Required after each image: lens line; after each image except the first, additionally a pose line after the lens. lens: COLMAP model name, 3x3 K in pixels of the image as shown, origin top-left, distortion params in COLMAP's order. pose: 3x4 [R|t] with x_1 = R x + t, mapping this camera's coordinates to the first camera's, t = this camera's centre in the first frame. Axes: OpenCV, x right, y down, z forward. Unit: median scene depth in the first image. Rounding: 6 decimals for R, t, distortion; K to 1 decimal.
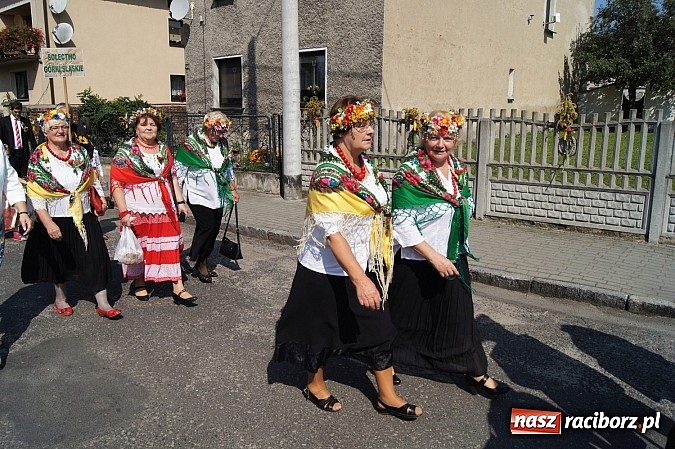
lens RADIAL K [[525.4, 0, 320.2], [0, 525.4, 225.0], [0, 0, 1]] dist [-0.088913, 0.022514]
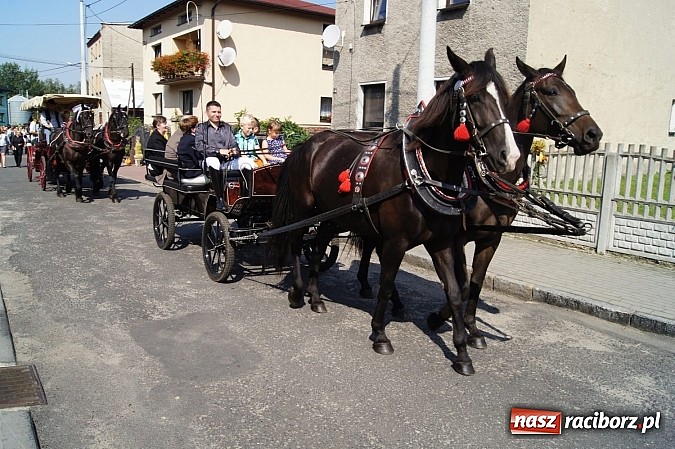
lens RADIAL K [[538.5, 0, 321.9], [0, 538.5, 223.9], [0, 0, 1]] dist [-0.080460, 0.009889]
pose [[0.962588, 0.073202, -0.260896, 0.052592], [-0.085411, 0.995704, -0.035751, 0.013538], [0.257158, 0.056697, 0.964705, -0.103843]]
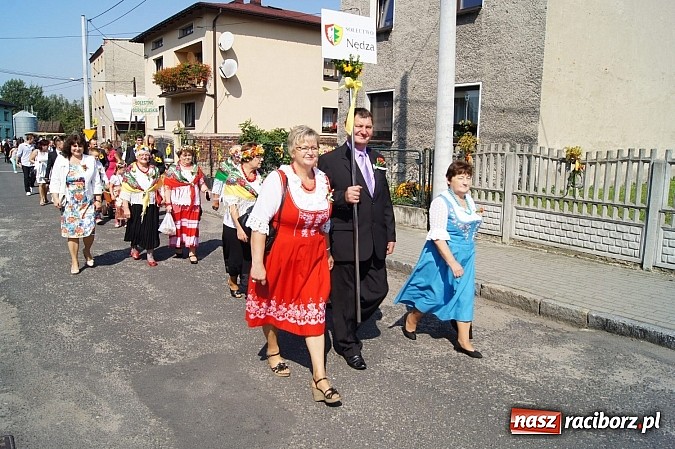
lens RADIAL K [[525.4, 0, 320.2], [0, 525.4, 225.0], [0, 0, 1]] dist [-0.088913, 0.022514]
pose [[0.963266, 0.056328, -0.262576, -0.015400], [-0.071793, 0.996182, -0.049676, -0.004482], [0.258775, 0.066702, 0.963632, -0.003057]]
